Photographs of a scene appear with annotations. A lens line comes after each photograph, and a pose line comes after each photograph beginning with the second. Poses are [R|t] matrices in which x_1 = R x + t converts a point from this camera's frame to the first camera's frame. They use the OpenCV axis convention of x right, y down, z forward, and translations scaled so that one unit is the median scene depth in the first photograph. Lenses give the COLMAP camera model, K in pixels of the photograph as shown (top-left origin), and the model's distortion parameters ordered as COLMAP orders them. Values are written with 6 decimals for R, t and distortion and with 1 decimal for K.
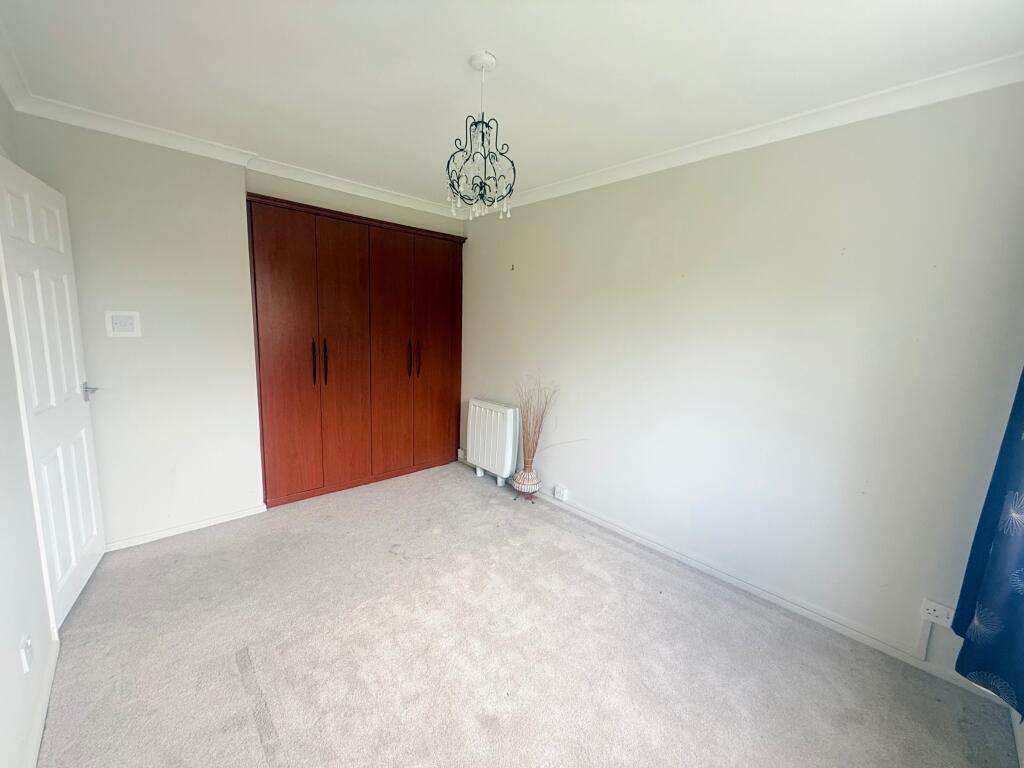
lens RADIAL K [[405.9, 0, 512.0], [0, 405.9, 384.0], [0, 0, 1]] dist [-0.000937, 0.000169]
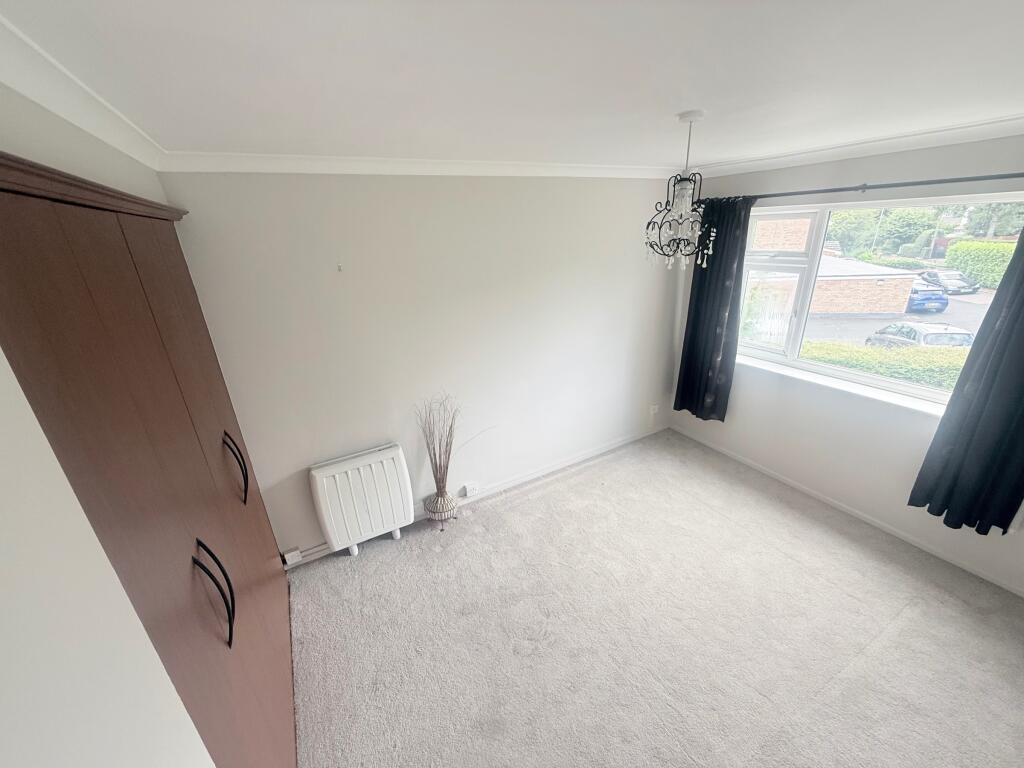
lens RADIAL K [[405.9, 0, 512.0], [0, 405.9, 384.0], [0, 0, 1]] dist [-0.000937, 0.000169]
pose [[0.222405, -0.385057, 0.895693, -0.607720], [0.180711, 0.919065, 0.350233, -0.289140], [-0.958060, 0.083968, 0.273989, 0.533018]]
